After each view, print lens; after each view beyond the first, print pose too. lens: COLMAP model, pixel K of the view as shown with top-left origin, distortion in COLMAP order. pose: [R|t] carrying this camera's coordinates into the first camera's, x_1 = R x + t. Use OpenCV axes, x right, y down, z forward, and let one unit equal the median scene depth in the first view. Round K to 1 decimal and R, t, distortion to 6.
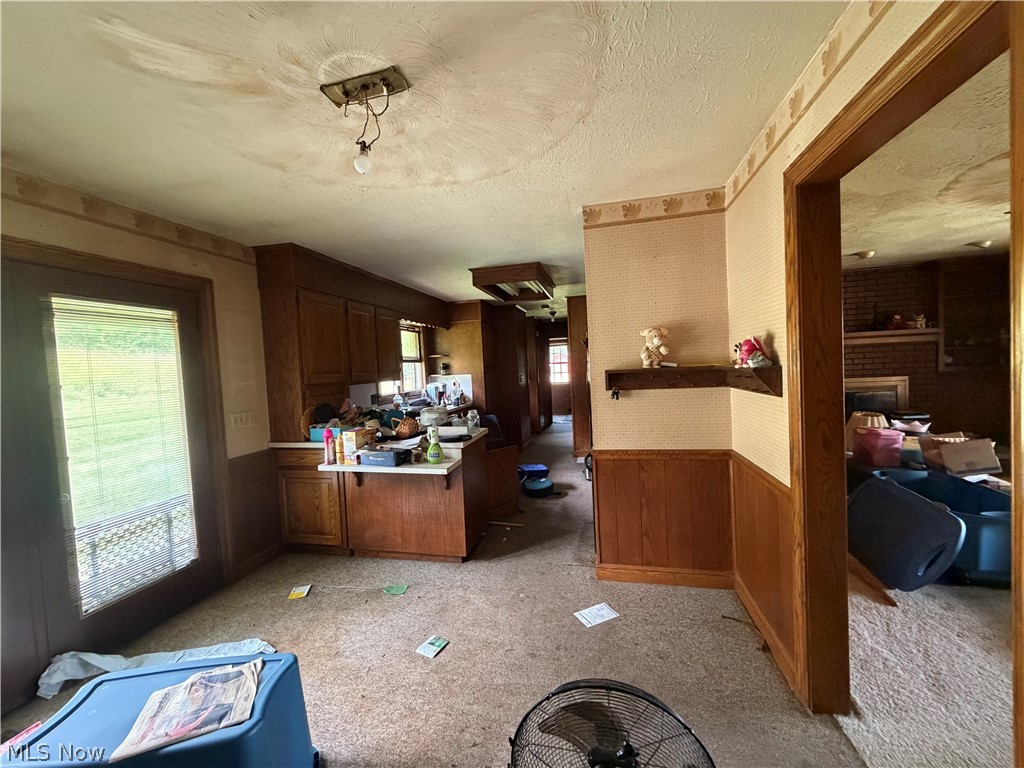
lens RADIAL K [[408.3, 0, 512.0], [0, 408.3, 384.0], [0, 0, 1]] dist [0.000746, 0.000238]
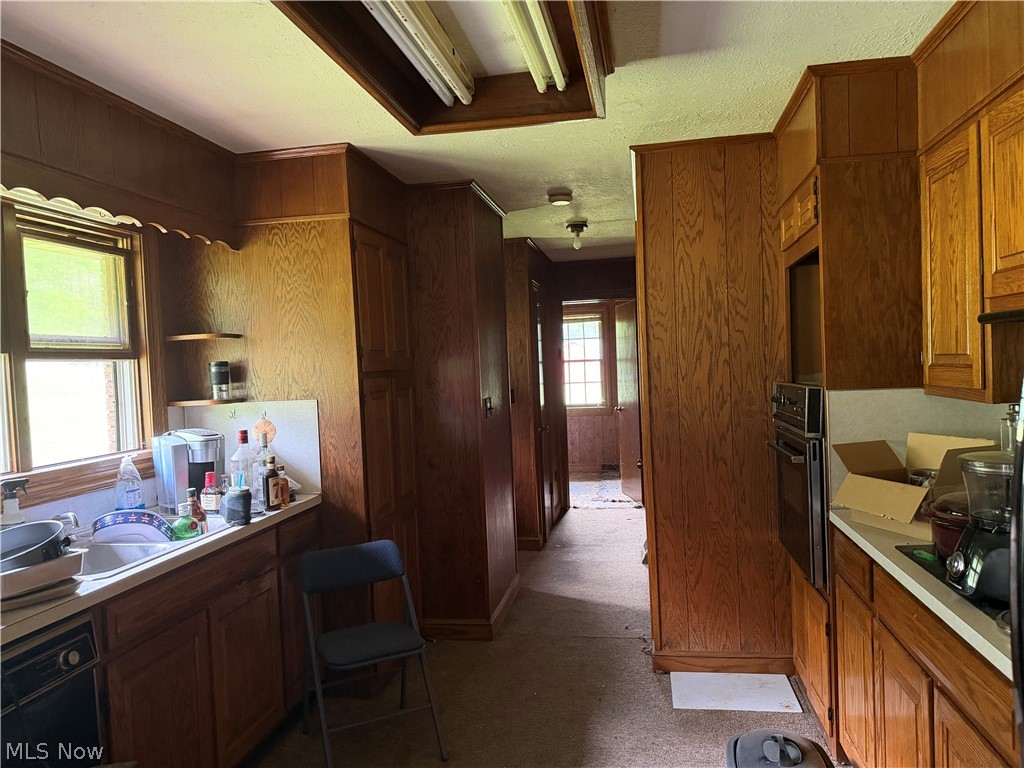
lens RADIAL K [[738.4, 0, 512.0], [0, 738.4, 384.0], [0, 0, 1]] dist [0.000345, -0.006722]
pose [[0.999316, 0.005857, 0.036508, 0.024356], [-0.005214, 0.999830, -0.017687, -0.027165], [-0.036606, 0.017485, 0.999177, 0.468116]]
